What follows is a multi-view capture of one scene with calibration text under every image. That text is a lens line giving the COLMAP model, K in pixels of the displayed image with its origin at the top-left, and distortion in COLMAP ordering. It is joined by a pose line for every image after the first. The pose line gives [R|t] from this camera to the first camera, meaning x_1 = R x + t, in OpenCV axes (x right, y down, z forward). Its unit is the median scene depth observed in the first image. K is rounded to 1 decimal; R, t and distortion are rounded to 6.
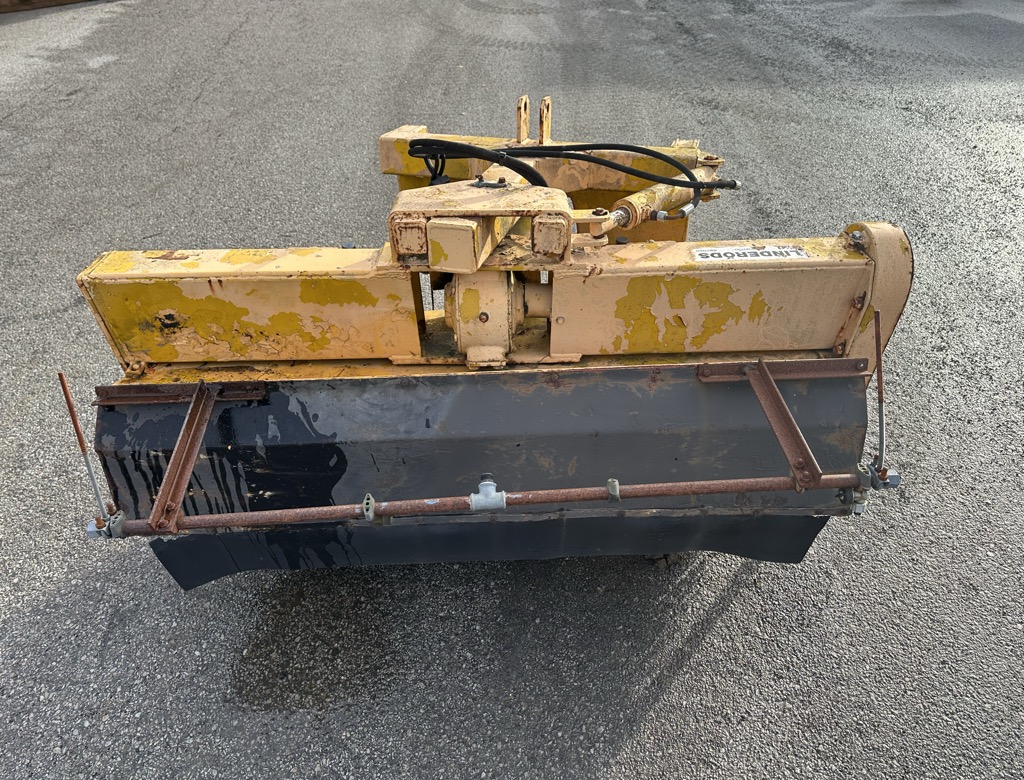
lens RADIAL K [[721.9, 0, 508.4], [0, 721.9, 396.9], [0, 0, 1]] dist [0.056318, -0.076073]
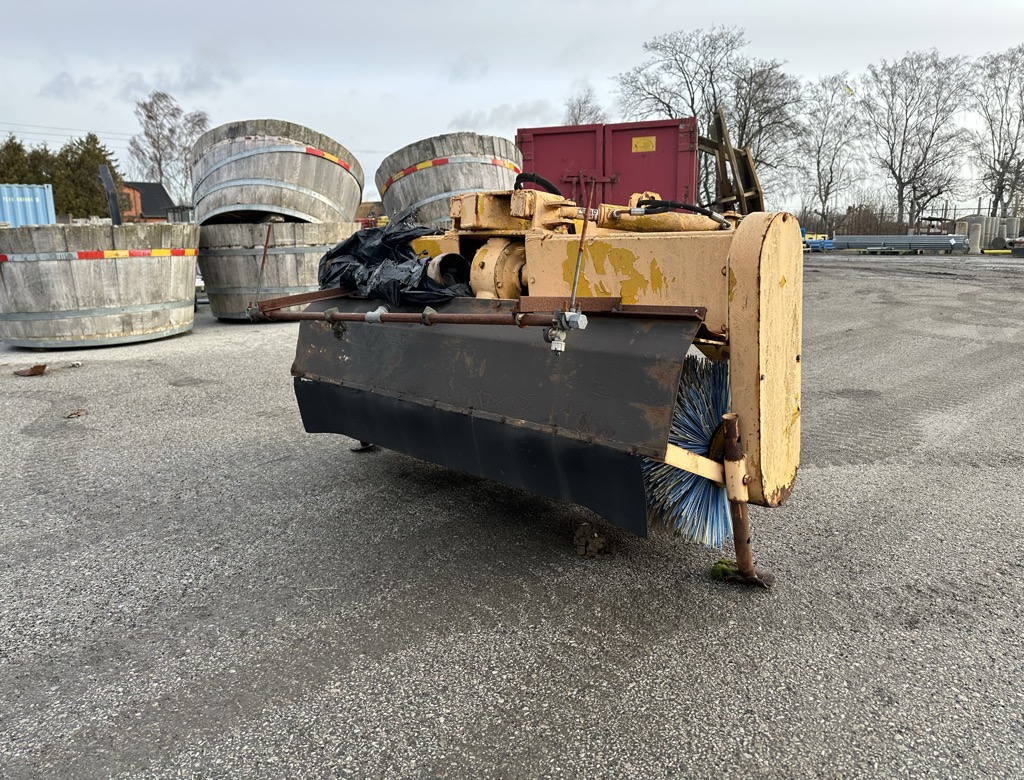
lens RADIAL K [[715.9, 0, 512.2], [0, 715.9, 385.3], [0, 0, 1]] dist [0.069045, -0.083661]
pose [[0.700741, 0.150343, -0.697395, 1.016519], [-0.462025, 0.840485, -0.283051, 0.457374], [0.543595, 0.520559, 0.658425, 0.210146]]
